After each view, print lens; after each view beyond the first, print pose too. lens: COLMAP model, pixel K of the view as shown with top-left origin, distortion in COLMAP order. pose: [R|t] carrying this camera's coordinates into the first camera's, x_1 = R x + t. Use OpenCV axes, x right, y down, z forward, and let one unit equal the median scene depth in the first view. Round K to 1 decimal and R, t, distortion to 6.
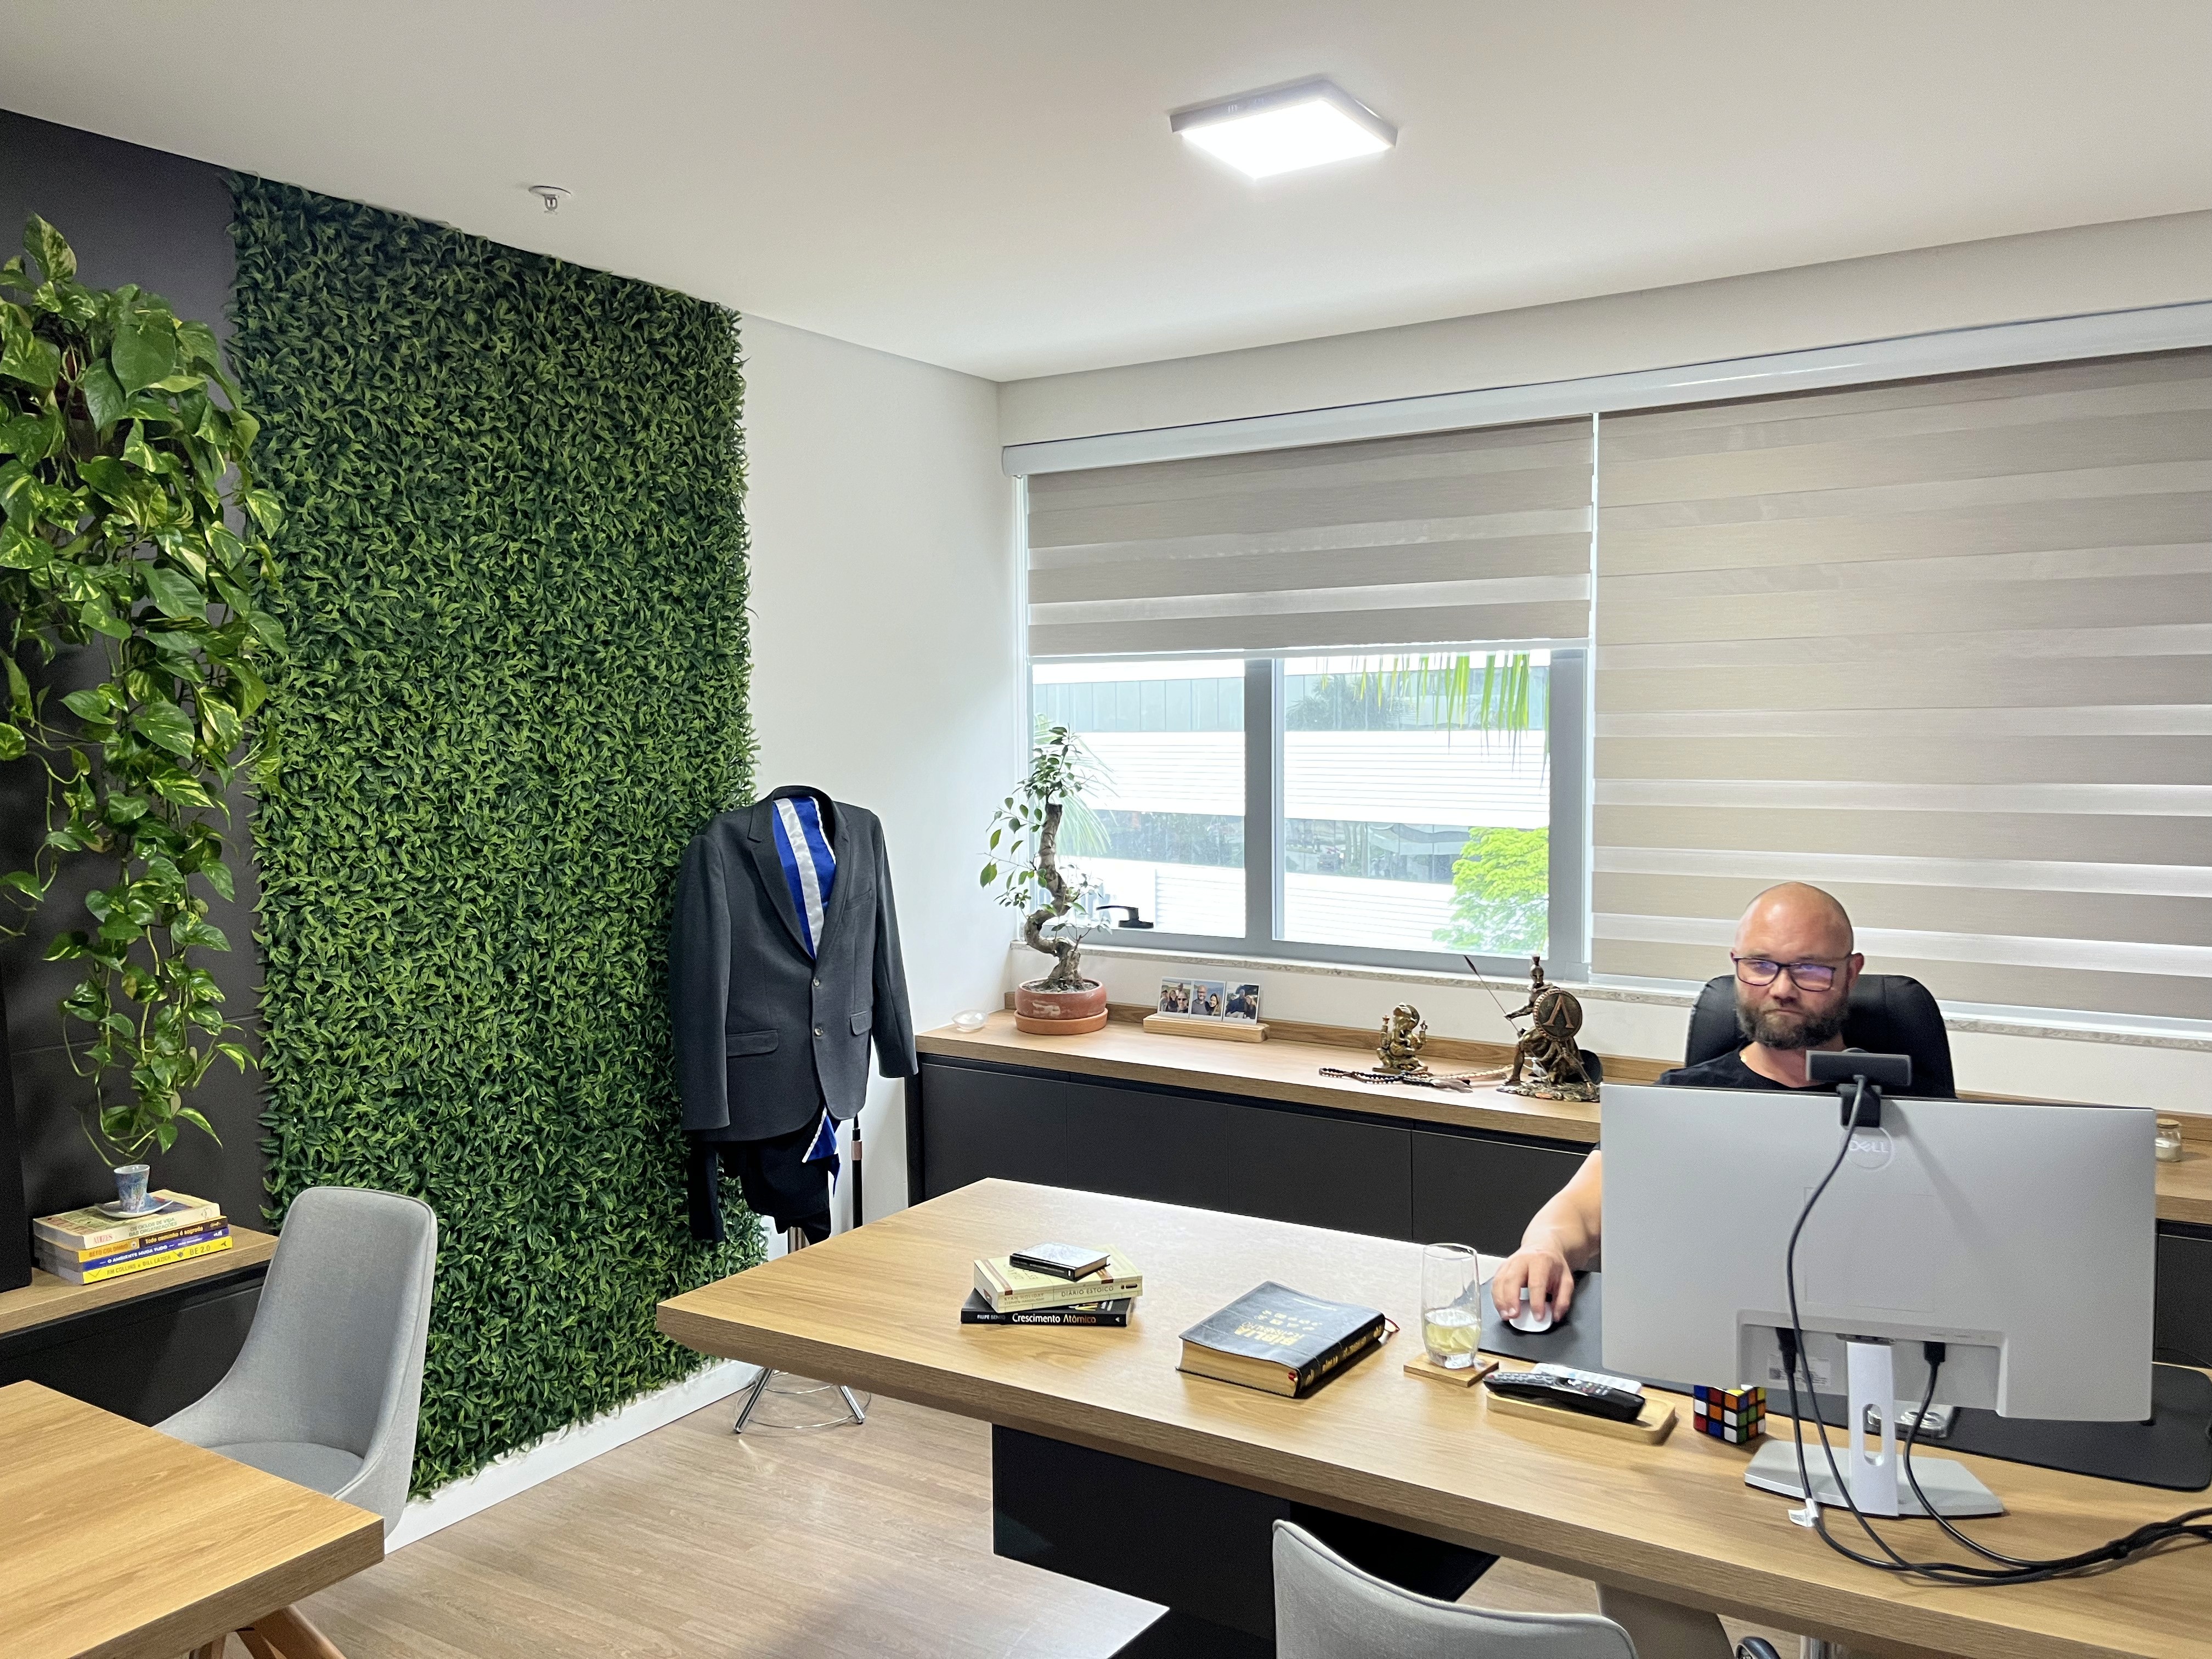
lens RADIAL K [[1713.7, 0, 1127.9], [0, 1713.7, 831.1], [0, 0, 1]] dist [0.062929, -0.002739]
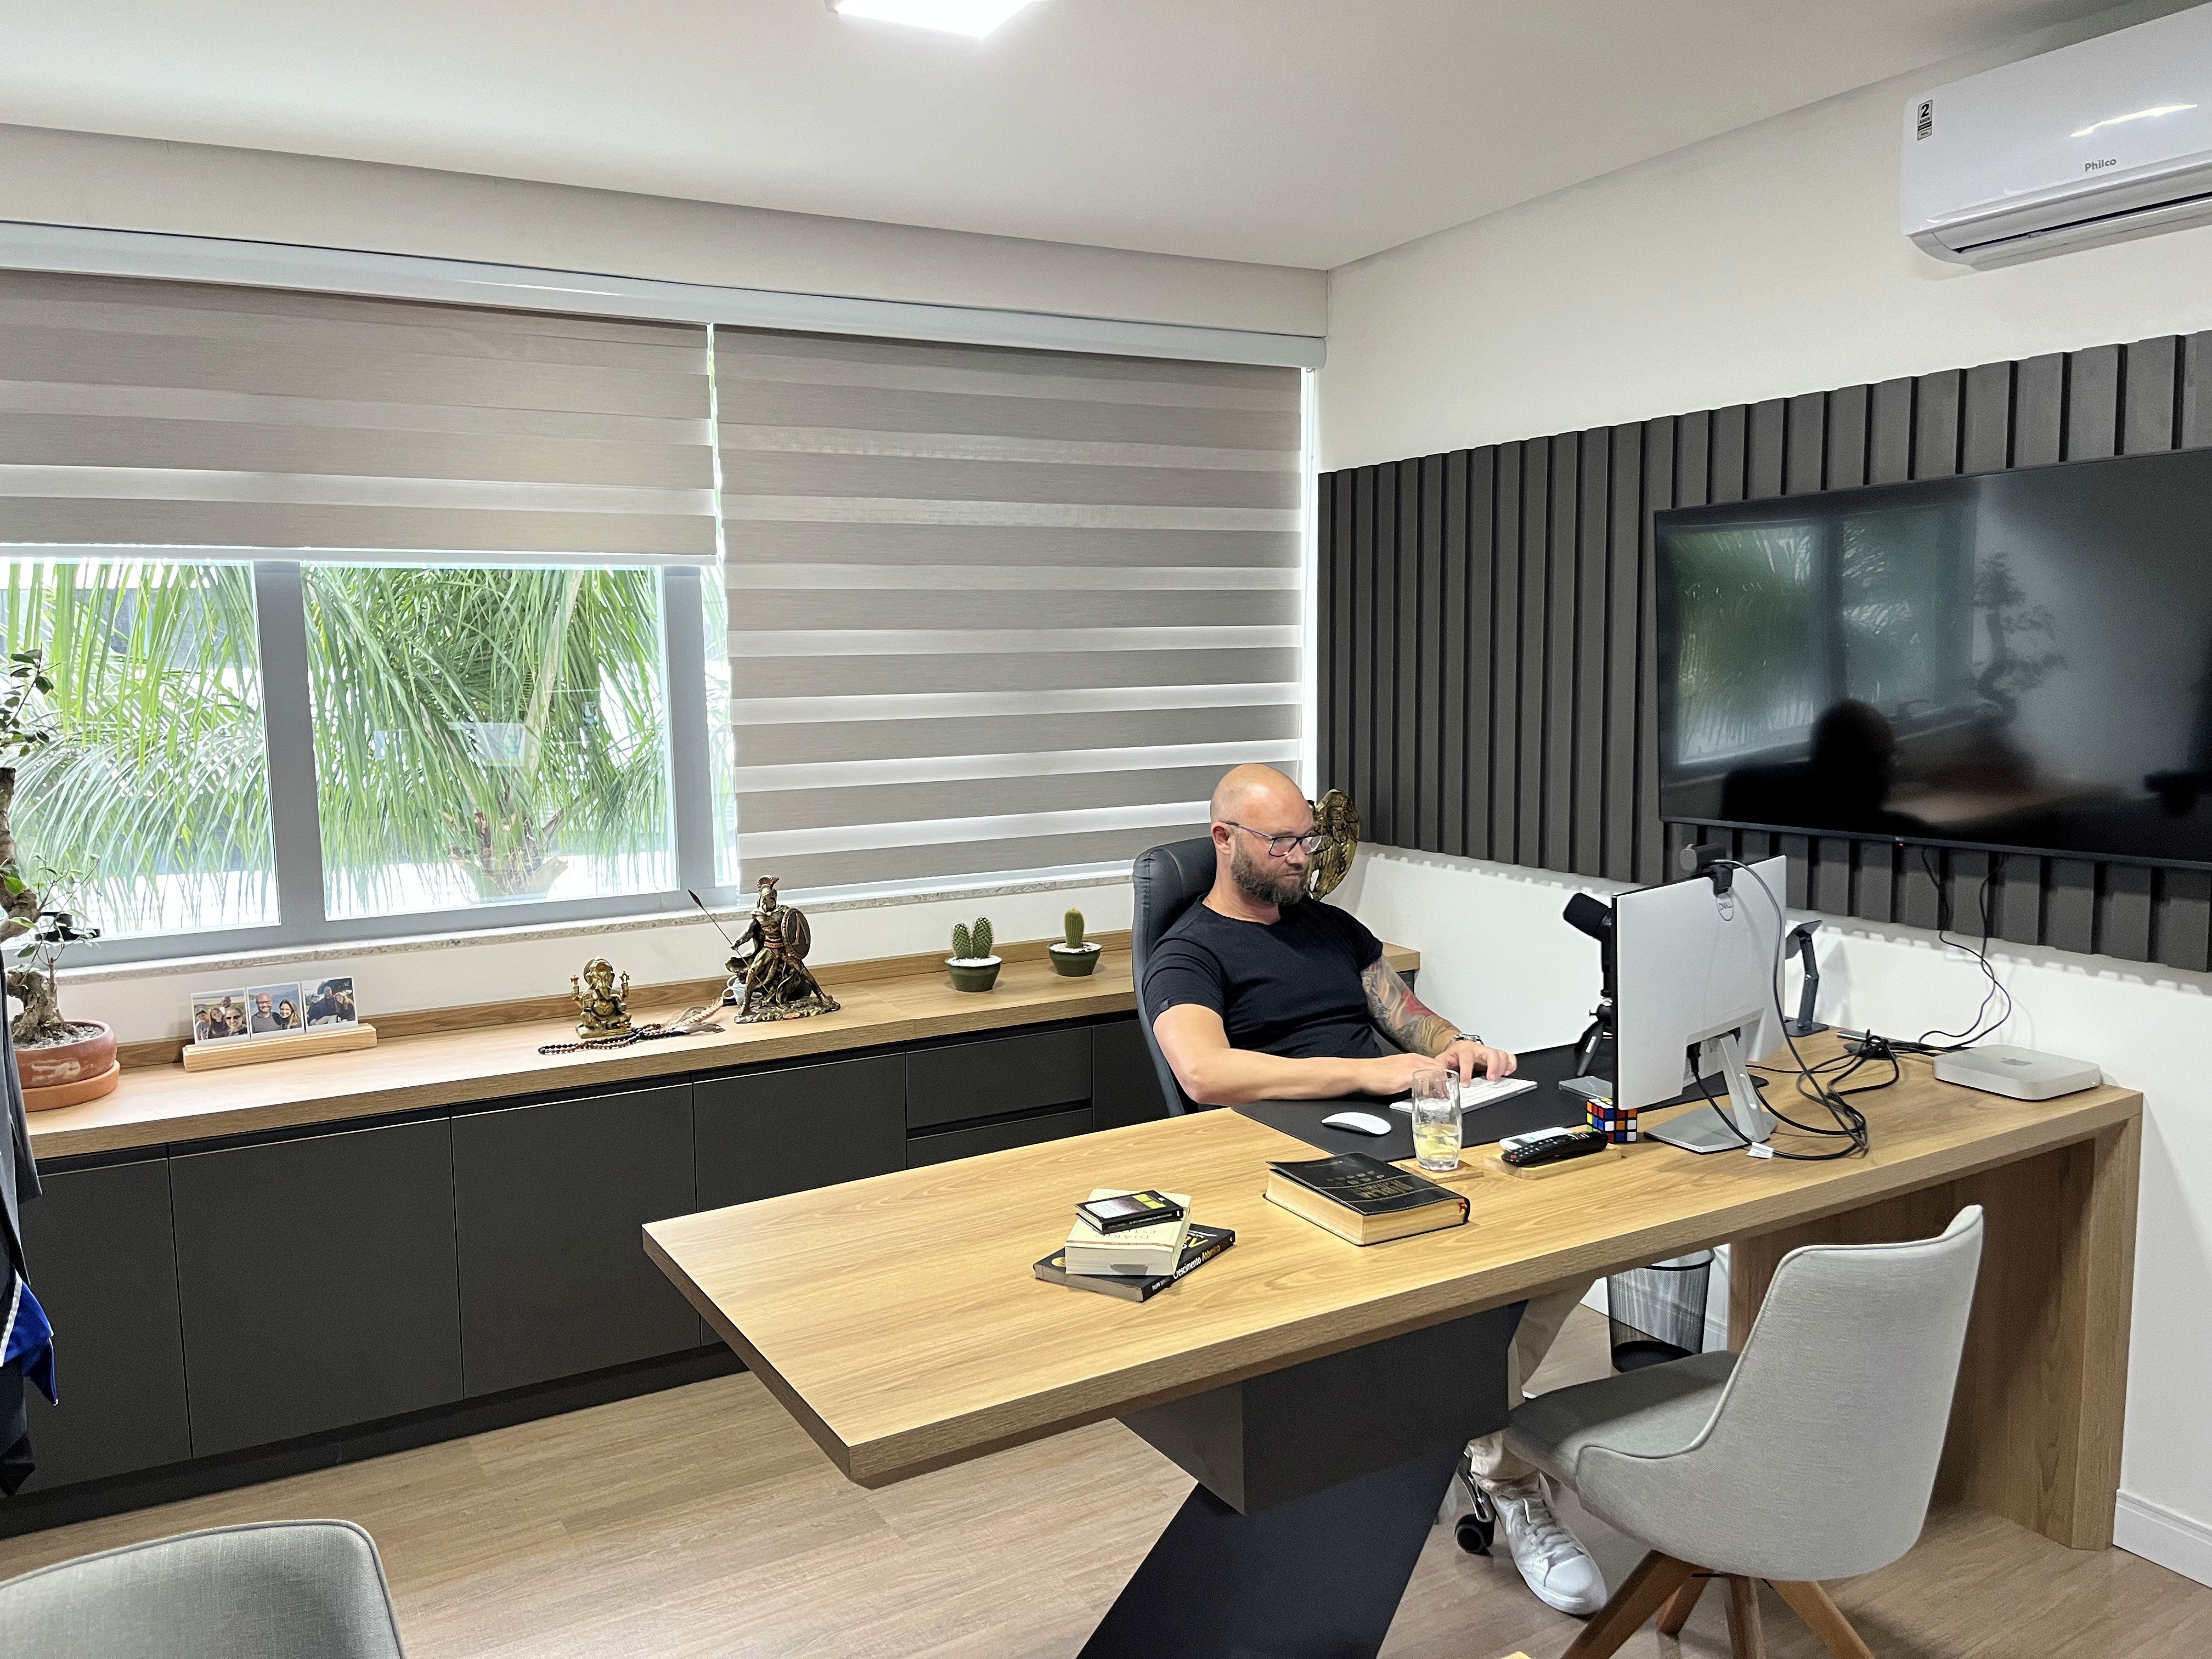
lens RADIAL K [[1713.7, 0, 1127.9], [0, 1713.7, 831.1], [0, 0, 1]] dist [0.062929, -0.002739]
pose [[0.457511, -0.102347, 0.883294, -0.494675], [0.068593, 0.994456, 0.079699, -0.017747], [-0.886555, 0.024124, 0.461995, 0.332759]]
